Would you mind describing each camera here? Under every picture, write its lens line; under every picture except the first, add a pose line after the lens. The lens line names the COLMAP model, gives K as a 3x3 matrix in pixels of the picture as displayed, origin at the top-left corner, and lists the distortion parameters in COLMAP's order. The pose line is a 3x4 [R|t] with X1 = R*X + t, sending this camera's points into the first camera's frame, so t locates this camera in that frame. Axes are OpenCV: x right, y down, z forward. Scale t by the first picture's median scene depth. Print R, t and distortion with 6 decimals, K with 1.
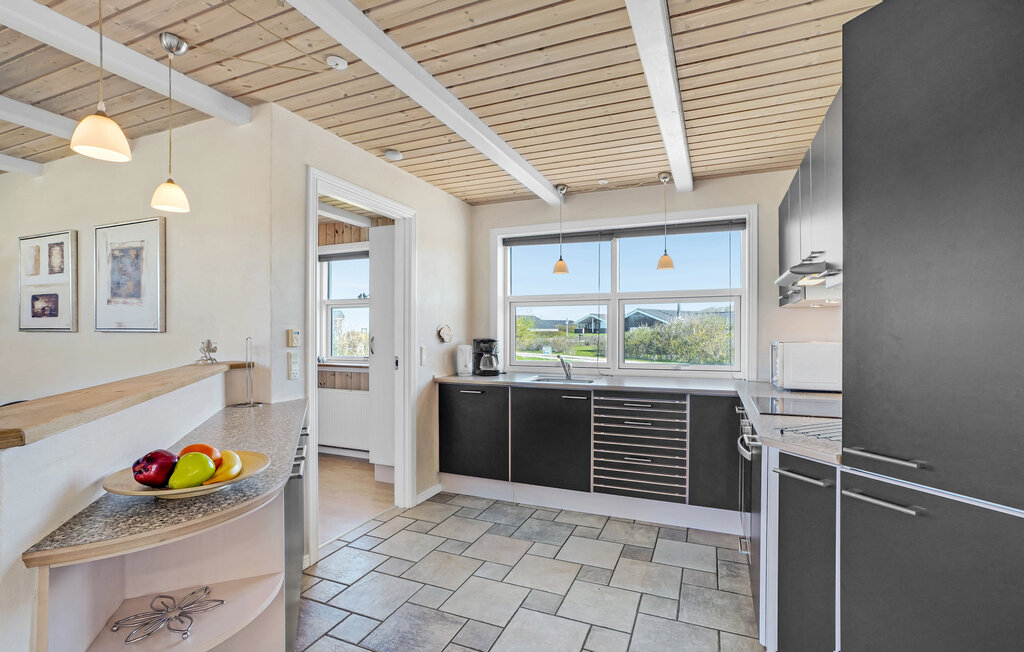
lens RADIAL K [[477.1, 0, 509.7], [0, 477.1, 339.0], [0, 0, 1]] dist [-0.051516, 0.024557]
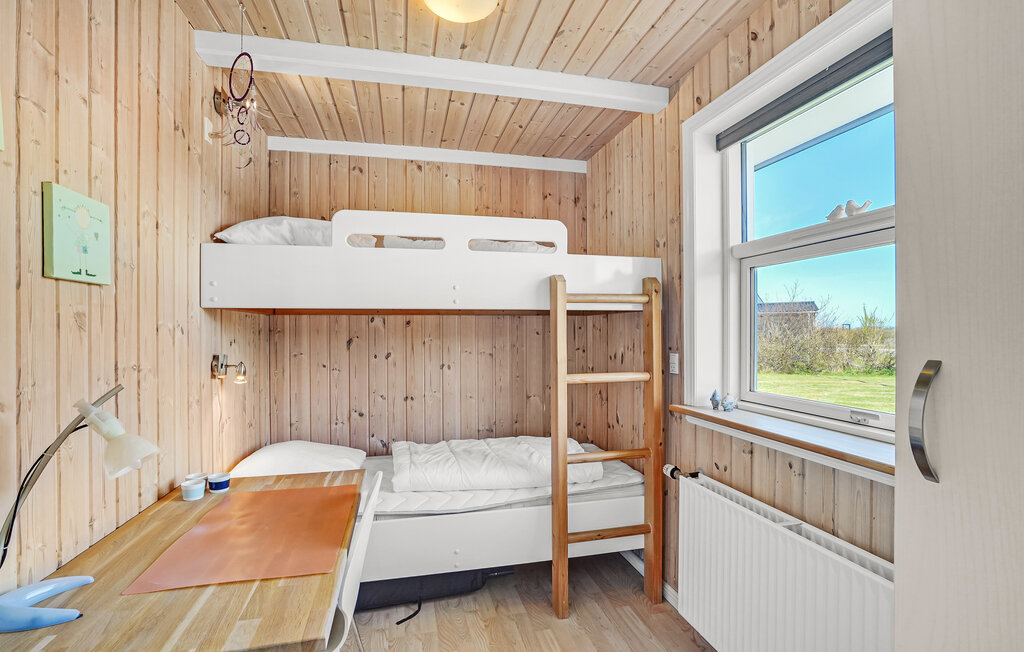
lens RADIAL K [[477.1, 0, 509.7], [0, 477.1, 339.0], [0, 0, 1]] dist [-0.051516, 0.024557]
pose [[0.605038, 0.001764, -0.796194, -0.199225], [0.001975, 0.999991, 0.003717, -0.008584], [0.796194, -0.003821, 0.605029, 0.639719]]
